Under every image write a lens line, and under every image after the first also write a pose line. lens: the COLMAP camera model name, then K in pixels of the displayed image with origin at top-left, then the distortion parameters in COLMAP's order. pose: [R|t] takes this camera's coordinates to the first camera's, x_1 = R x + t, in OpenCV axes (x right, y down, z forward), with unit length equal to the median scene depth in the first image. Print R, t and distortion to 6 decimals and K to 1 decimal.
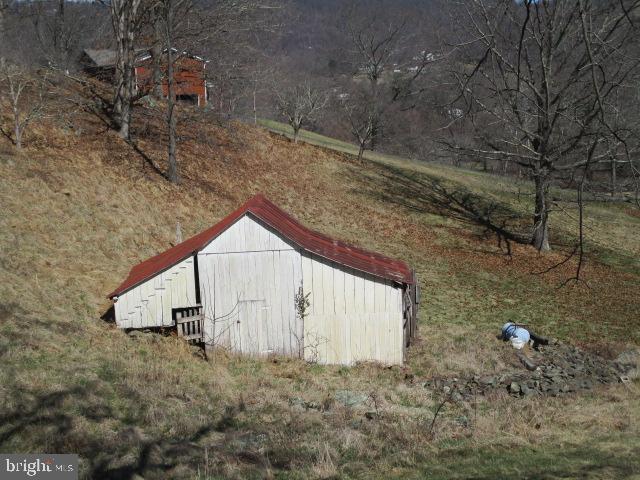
lens RADIAL K [[1078.7, 0, 320.9], [0, 1078.7, 240.9], [0, 0, 1]] dist [-0.051062, 0.000000]
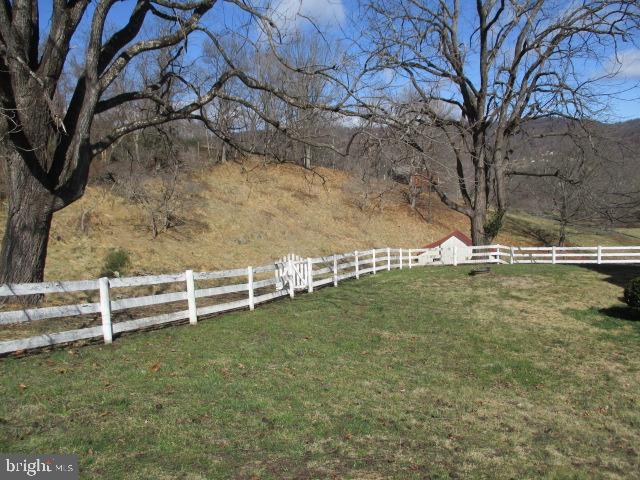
lens RADIAL K [[542.4, 0, 320.1], [0, 542.4, 239.2], [0, 0, 1]] dist [-0.029263, 0.015732]
pose [[0.952297, 0.043845, -0.302006, 0.036213], [-0.045374, 0.998968, 0.001955, 0.004323], [0.301780, 0.011842, 0.953304, -0.582674]]
